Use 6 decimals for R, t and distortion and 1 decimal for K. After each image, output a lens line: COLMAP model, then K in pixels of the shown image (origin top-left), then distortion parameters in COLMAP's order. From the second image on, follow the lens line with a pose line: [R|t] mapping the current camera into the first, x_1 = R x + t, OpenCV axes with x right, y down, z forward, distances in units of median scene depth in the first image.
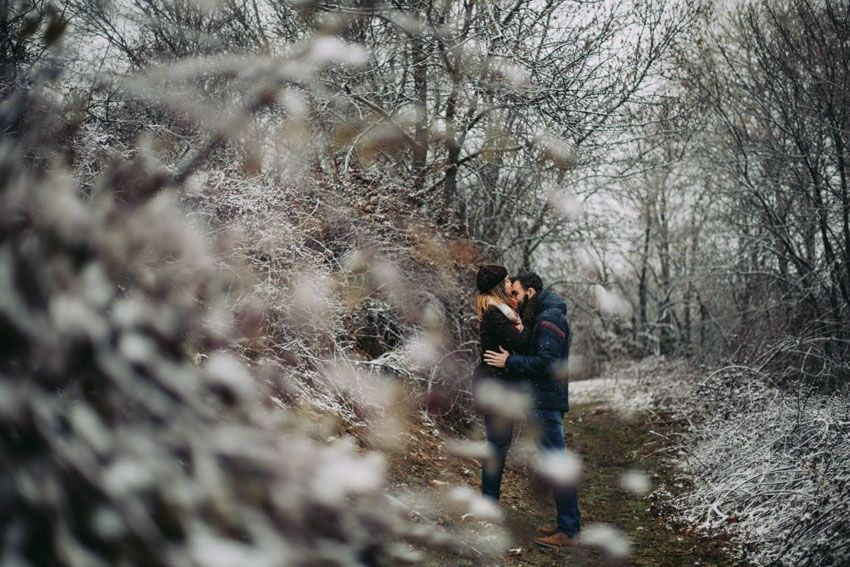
lens RADIAL K [[1211.4, 0, 426.2], [0, 1211.4, 286.6], [0, 0, 1]] dist [-0.197061, 0.502039]
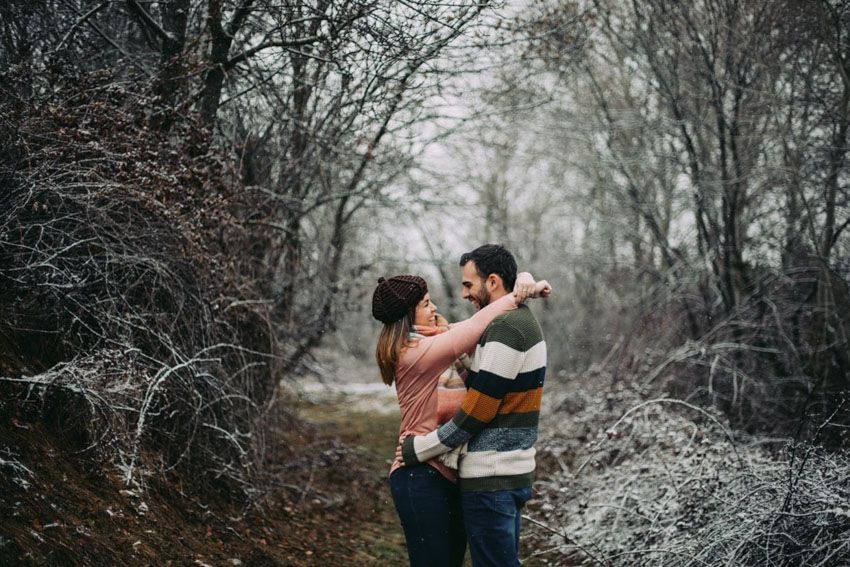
lens RADIAL K [[1211.4, 0, 426.2], [0, 1211.4, 286.6], [0, 0, 1]] dist [-0.197061, 0.502039]
pose [[0.989916, 0.031961, 0.138002, 0.044913], [-0.033639, 0.999386, 0.009842, 0.006552], [-0.137602, -0.014385, 0.990383, 0.334118]]
